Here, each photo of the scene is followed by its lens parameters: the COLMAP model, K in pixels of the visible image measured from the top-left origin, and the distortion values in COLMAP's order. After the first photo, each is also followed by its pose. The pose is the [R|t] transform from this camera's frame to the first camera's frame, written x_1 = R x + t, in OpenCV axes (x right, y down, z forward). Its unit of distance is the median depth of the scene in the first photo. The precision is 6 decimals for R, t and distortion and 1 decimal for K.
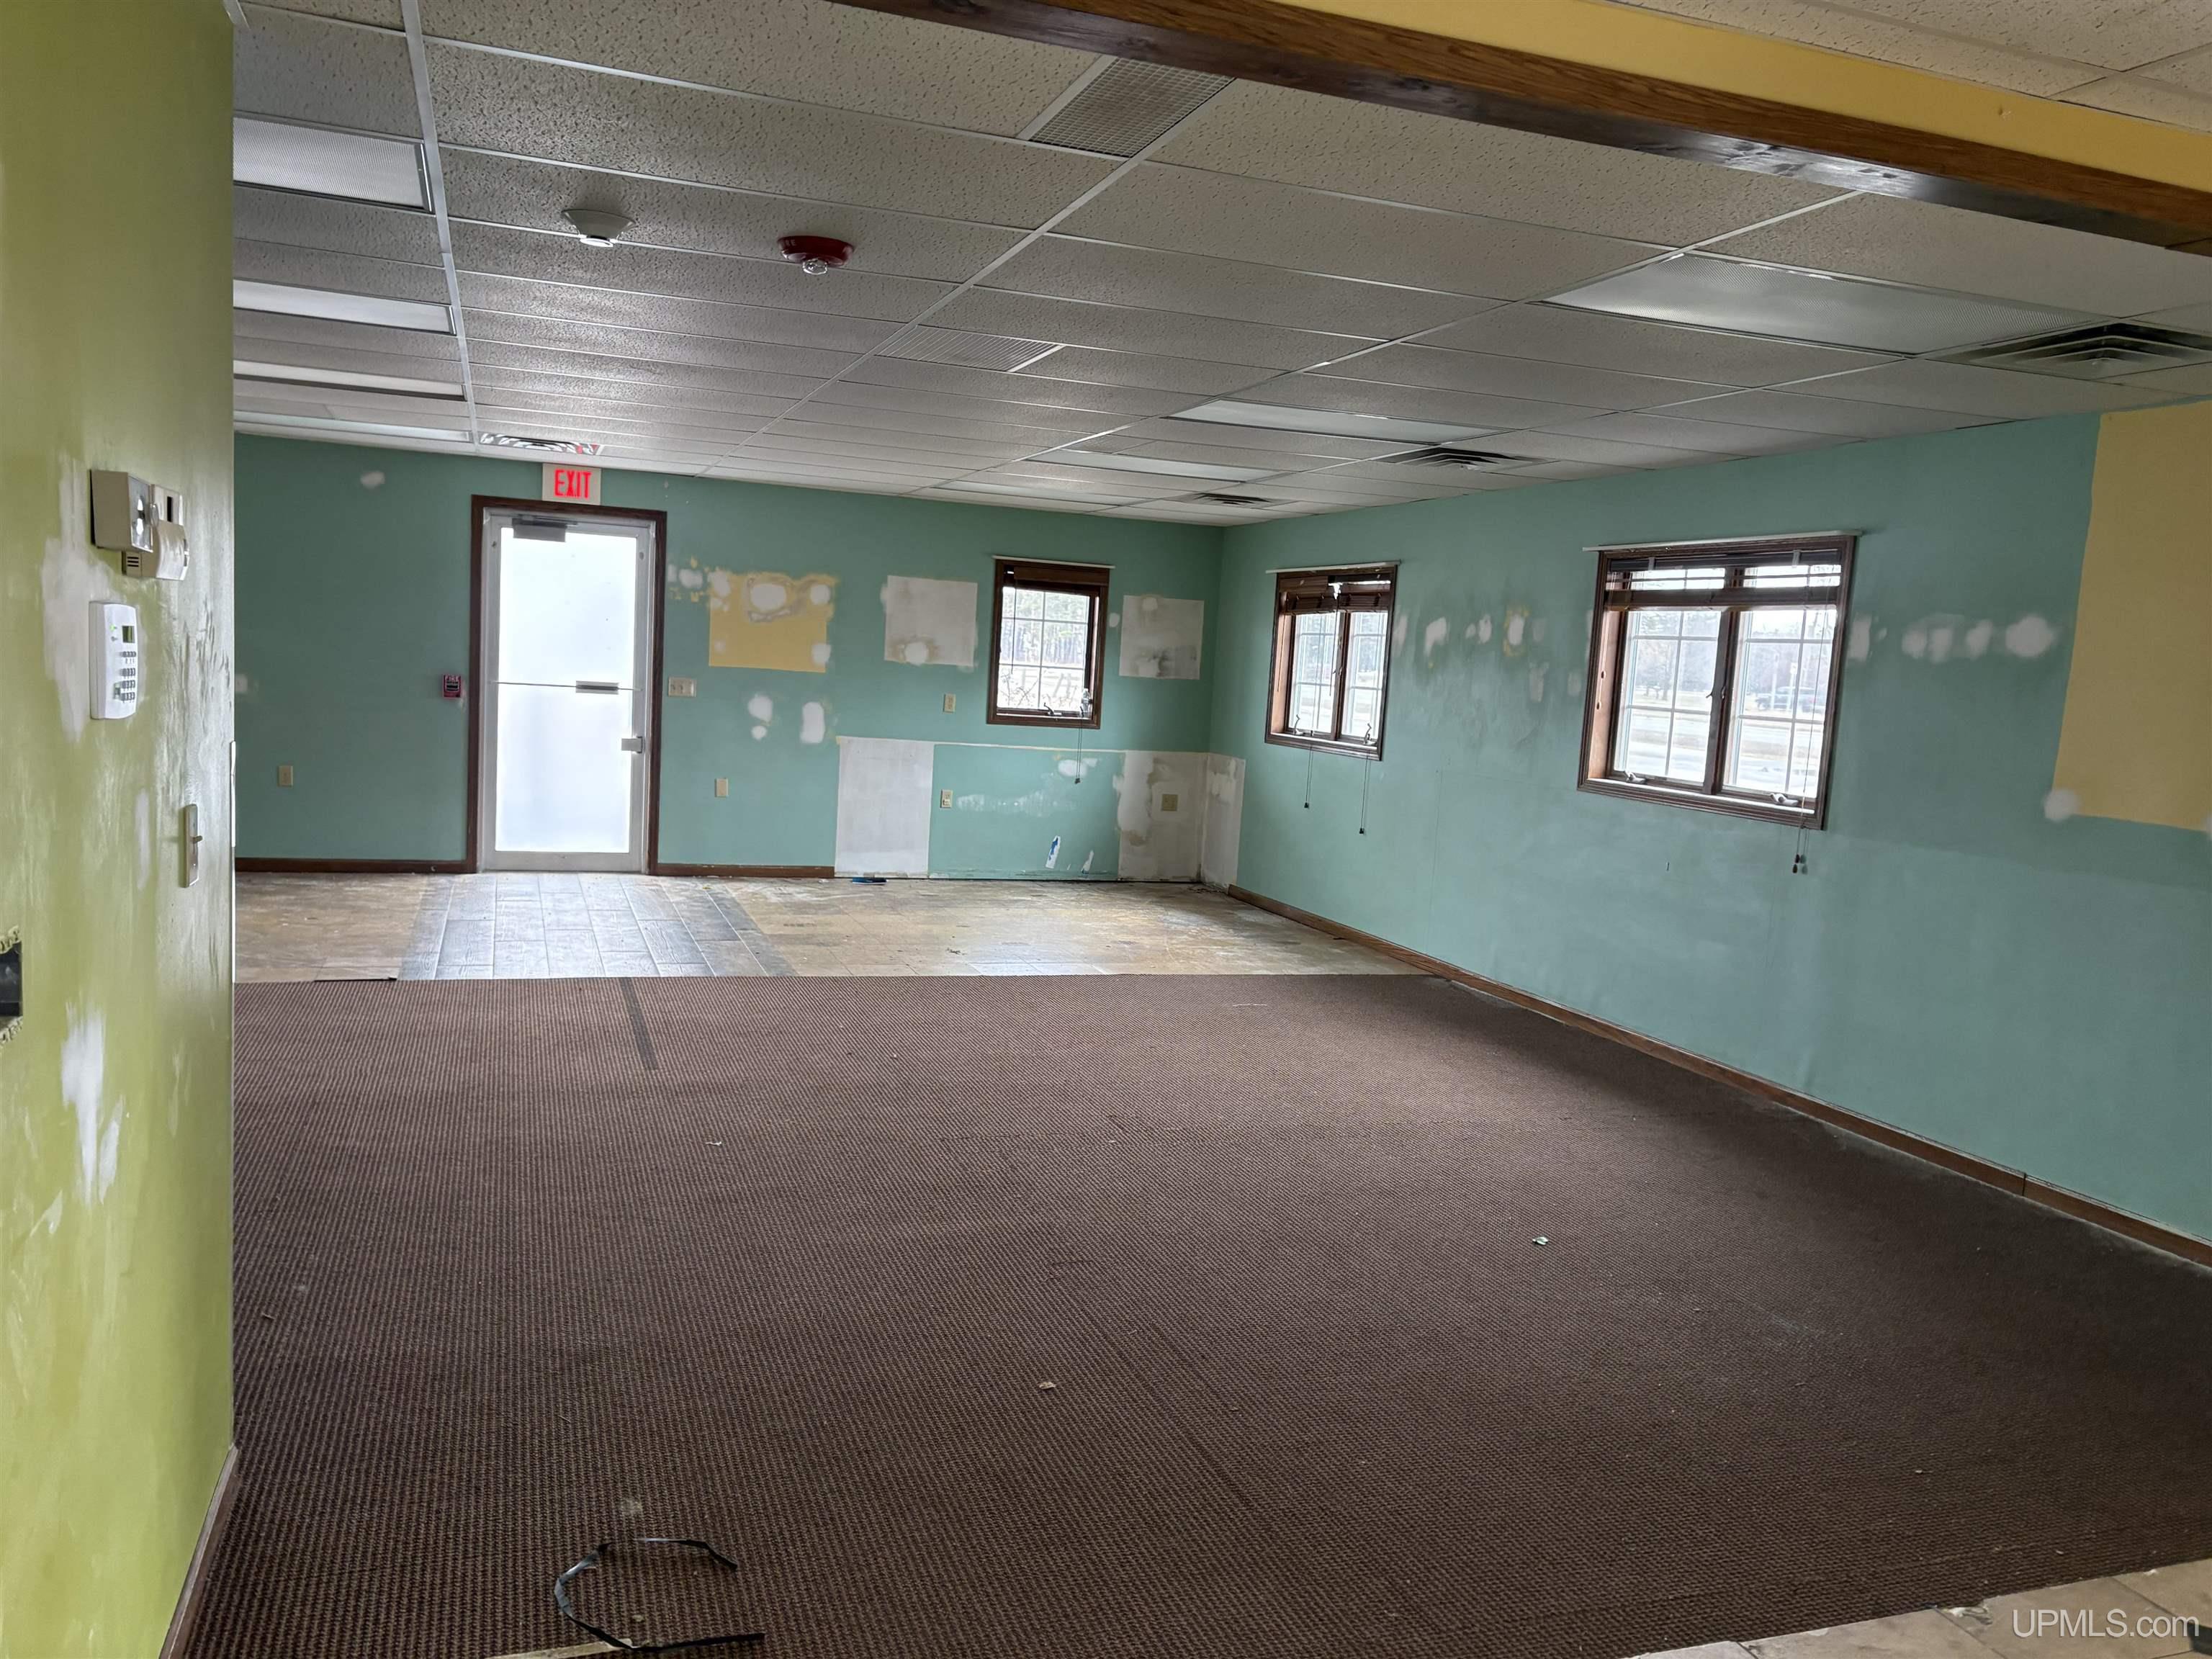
lens RADIAL K [[1681.9, 0, 1117.5], [0, 1681.9, 819.5], [0, 0, 1]] dist [0.040638, -0.016534]
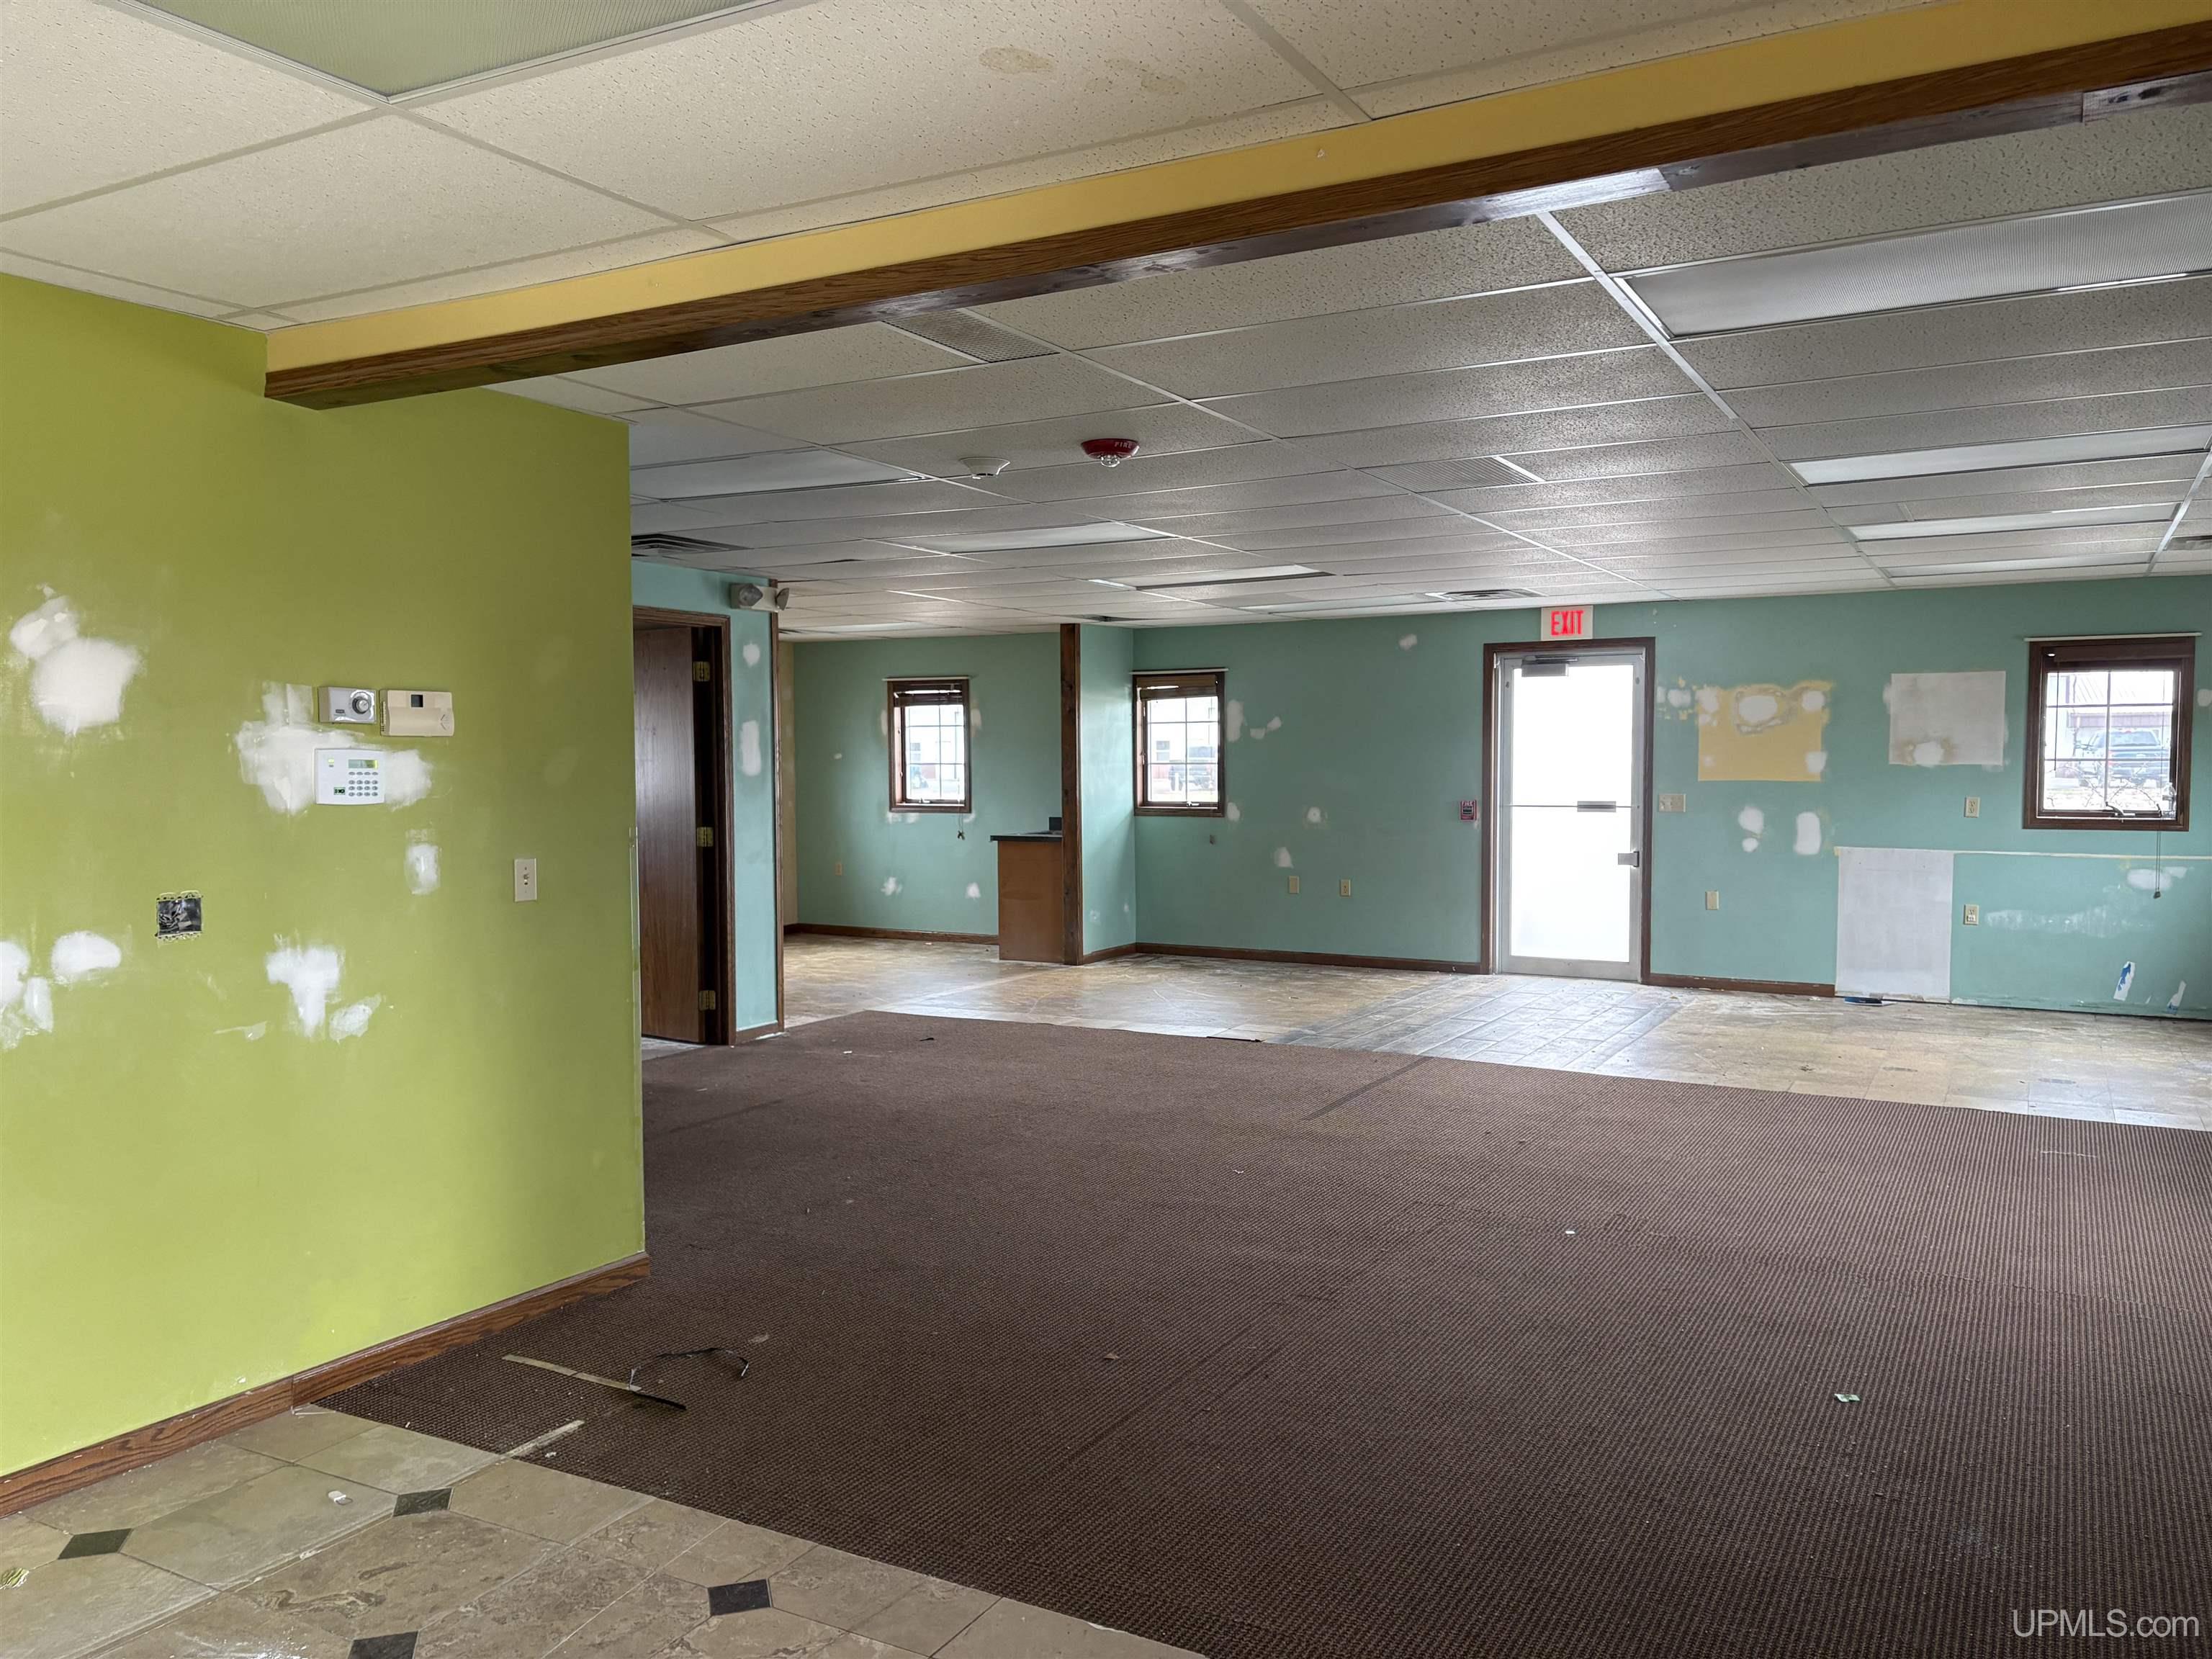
lens RADIAL K [[1681.9, 0, 1111.6], [0, 1681.9, 834.3], [0, 0, 1]] dist [0.040638, -0.016534]
pose [[0.644847, -0.029670, -0.763735, 0.309413], [-0.027256, 0.997718, -0.061774, 0.014116], [0.763825, 0.060651, 0.642567, 0.073746]]
